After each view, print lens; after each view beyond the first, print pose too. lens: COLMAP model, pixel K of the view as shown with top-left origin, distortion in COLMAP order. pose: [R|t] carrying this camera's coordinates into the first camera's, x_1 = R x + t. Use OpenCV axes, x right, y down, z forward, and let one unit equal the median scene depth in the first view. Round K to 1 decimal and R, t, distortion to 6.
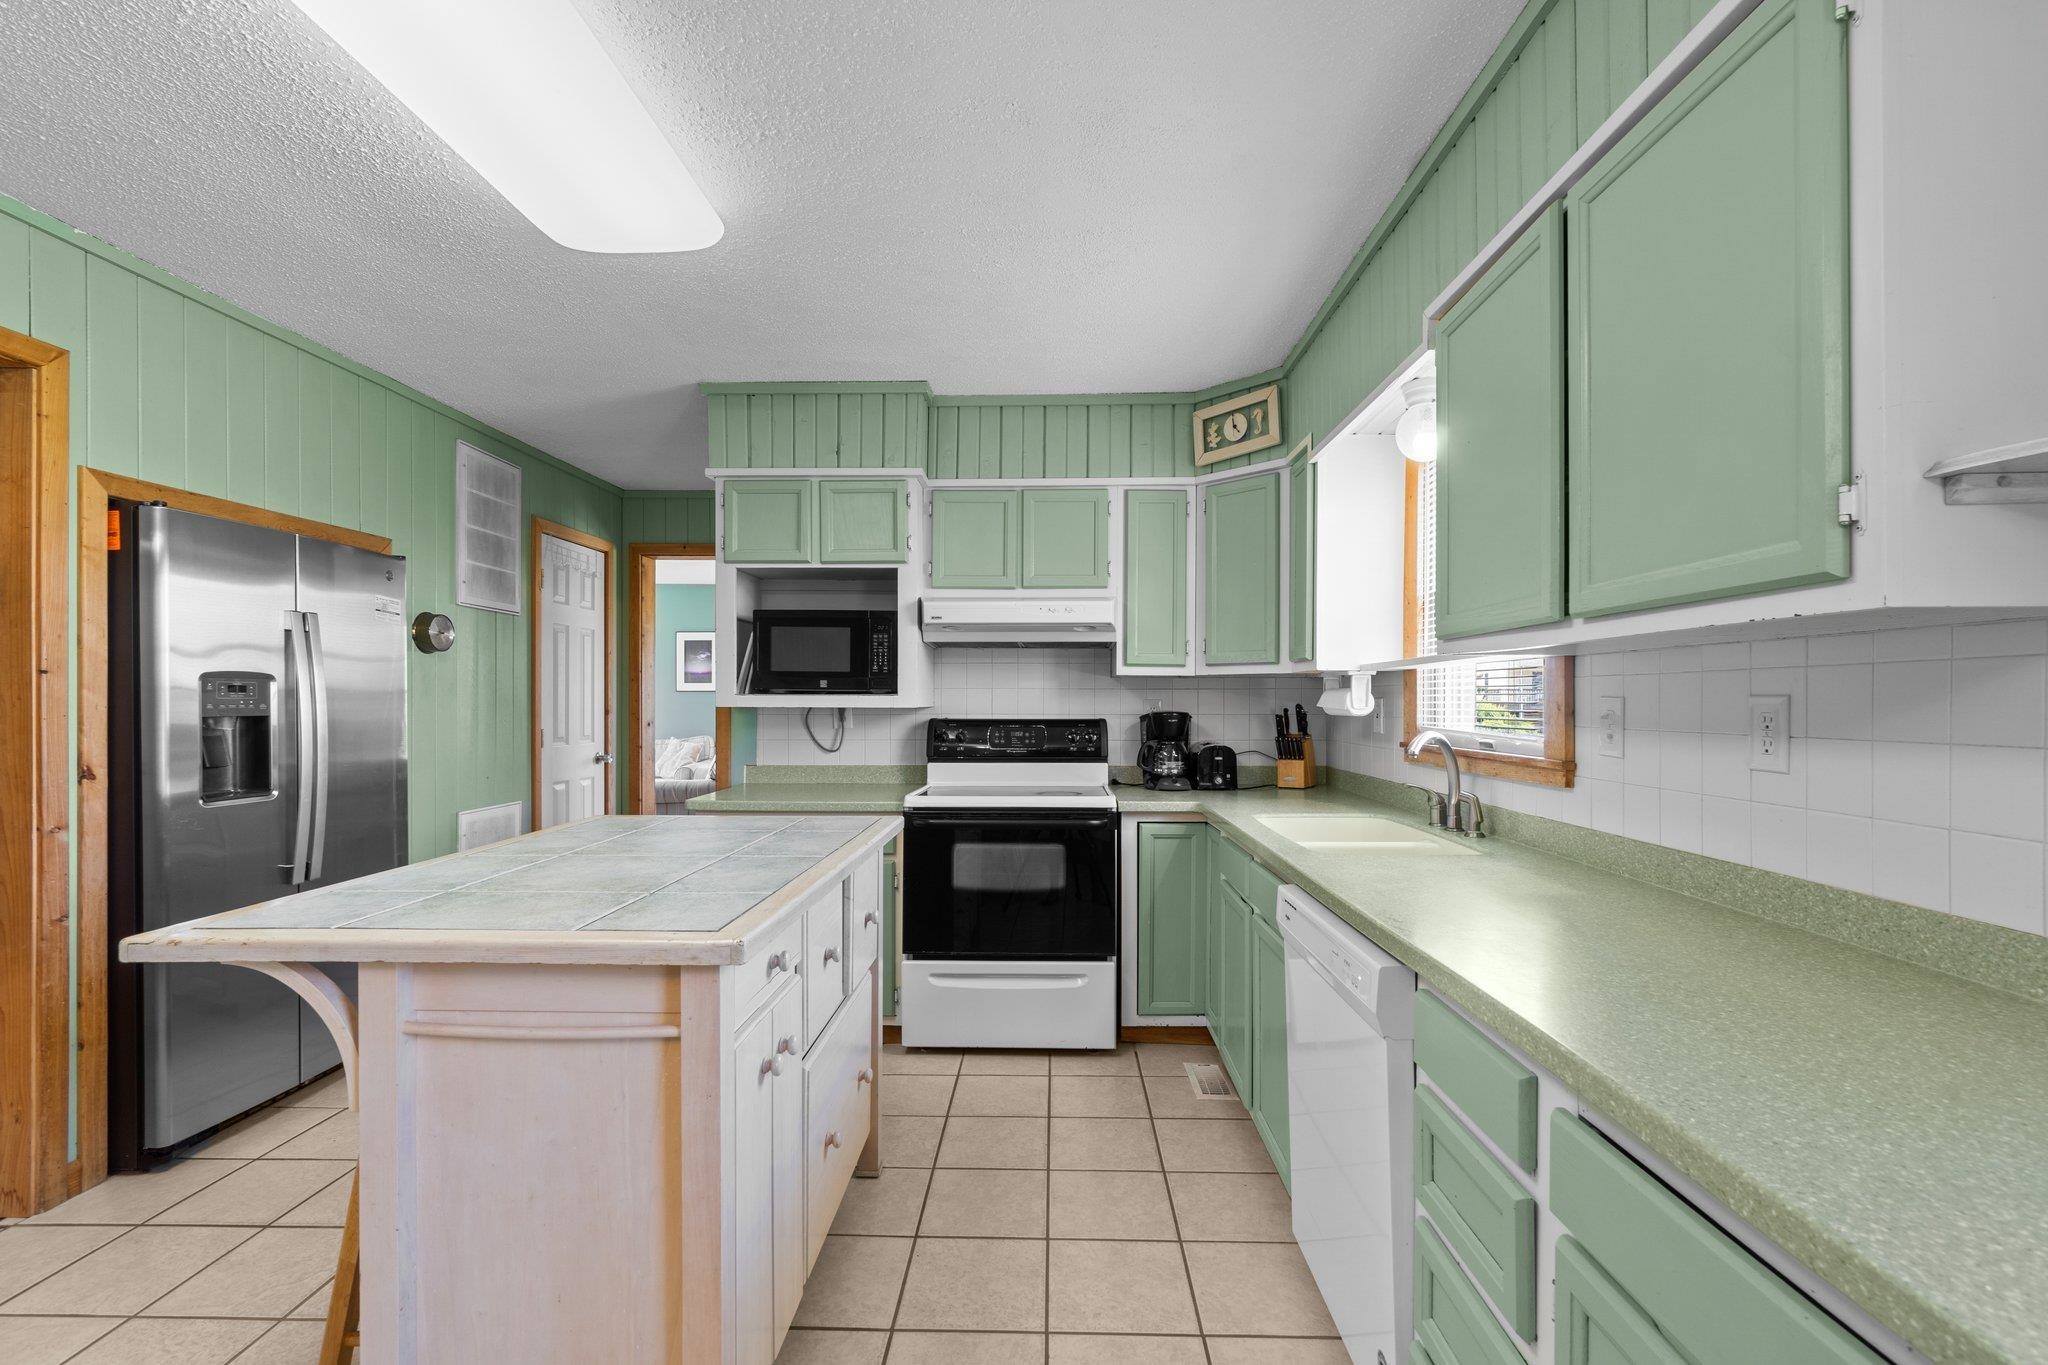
lens RADIAL K [[877.3, 0, 1027.8], [0, 877.3, 693.7], [0, 0, 1]] dist [-0.004536, 0.000106]
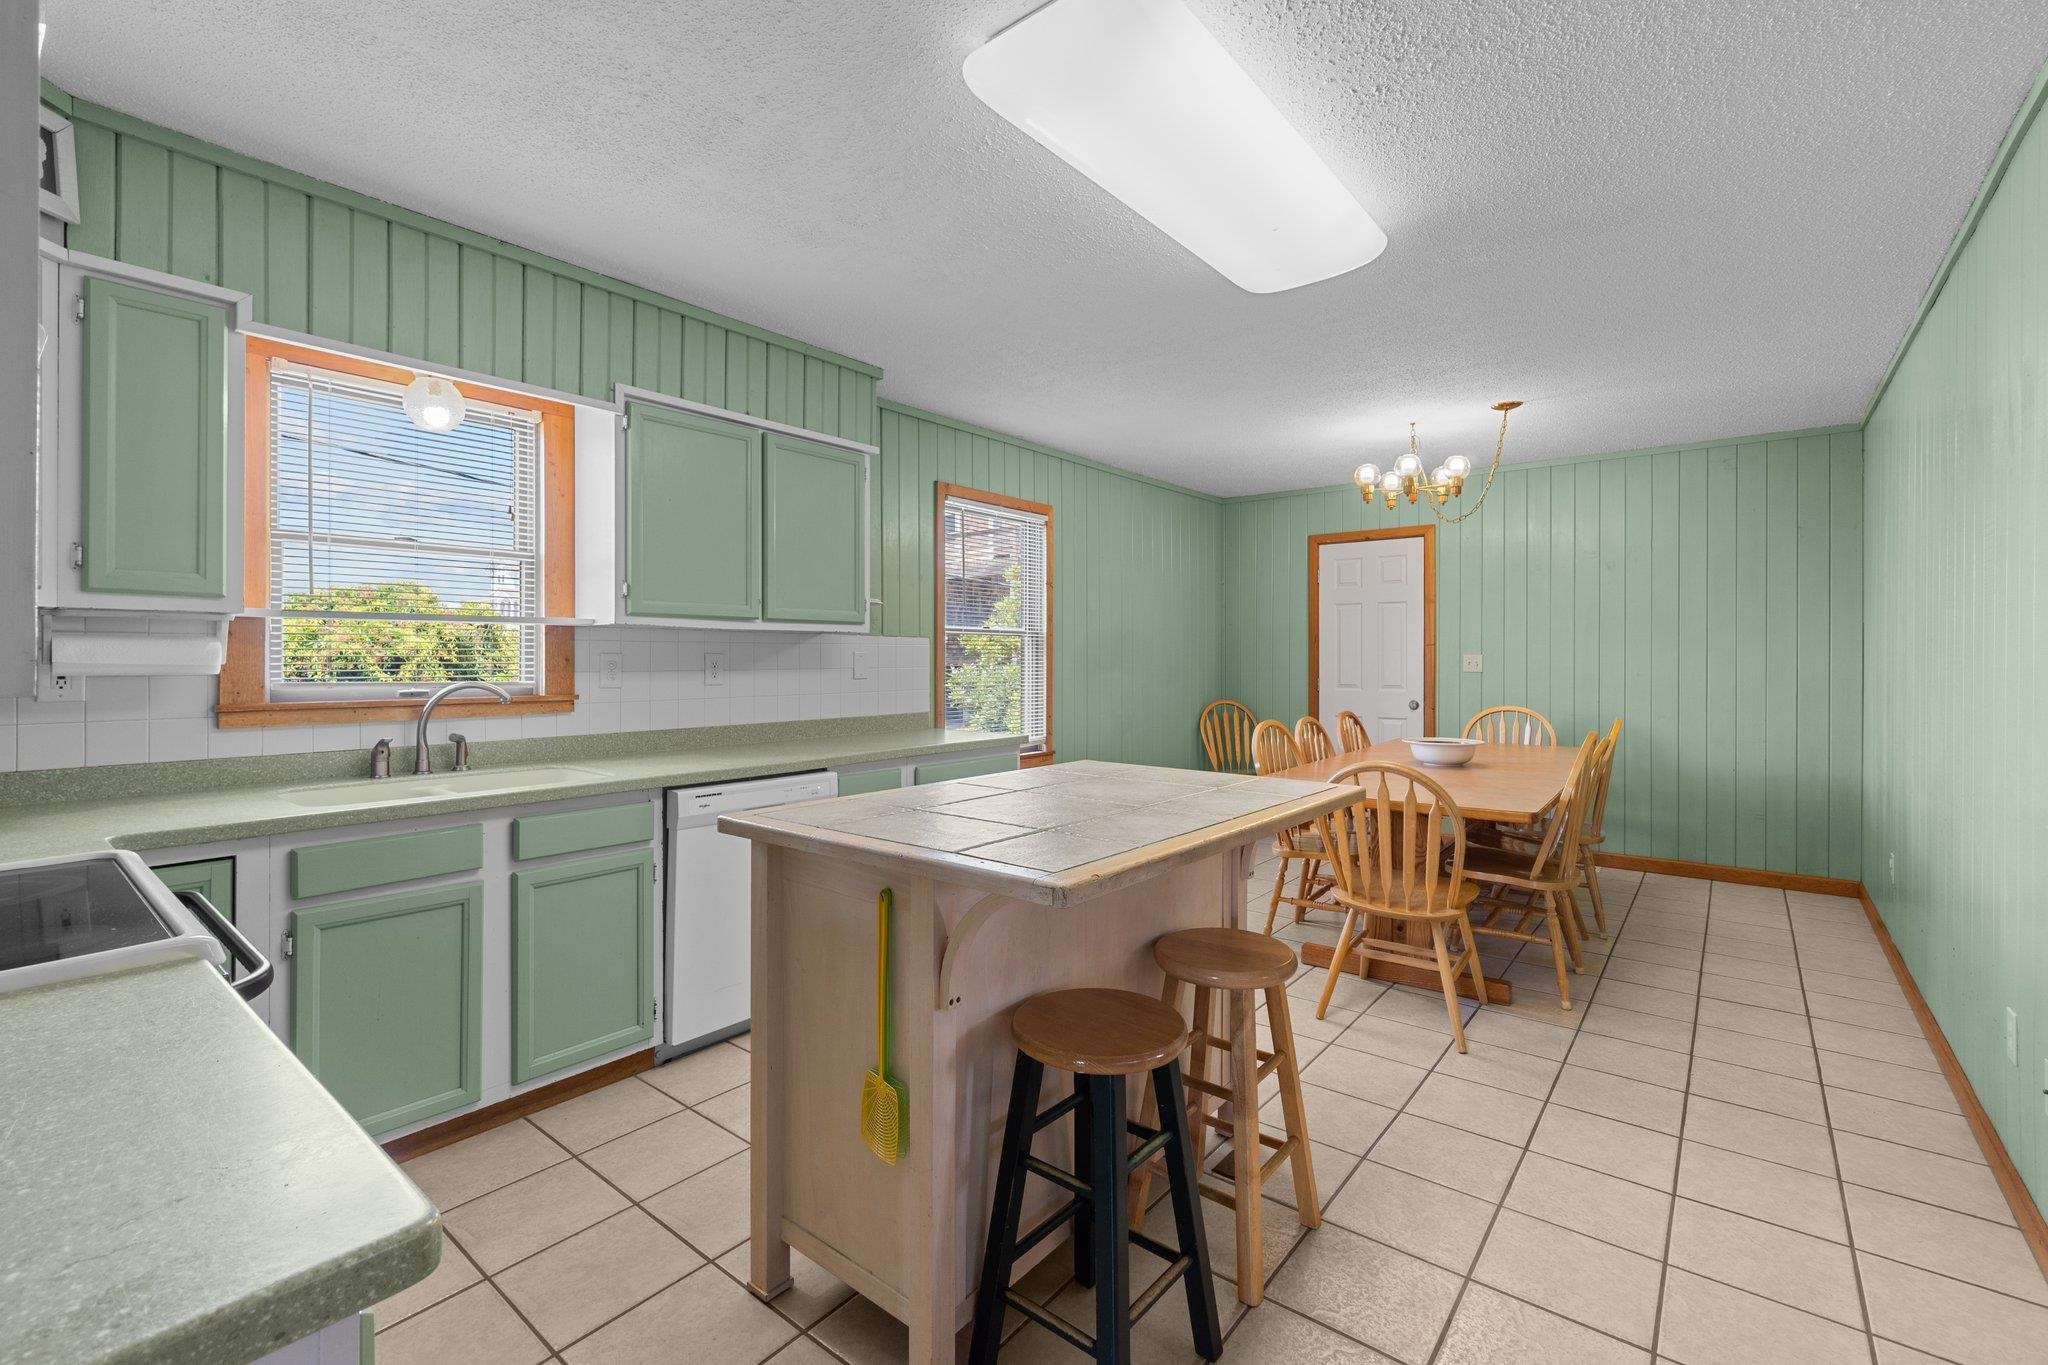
lens RADIAL K [[877.3, 0, 1022.5], [0, 877.3, 668.9], [0, 0, 1]] dist [-0.004536, 0.000106]
pose [[-0.791941, -0.001918, 0.610595, -1.081382], [-0.001327, 0.999998, 0.001420, 0.033319], [-0.610597, 0.000314, -0.791942, 1.984302]]
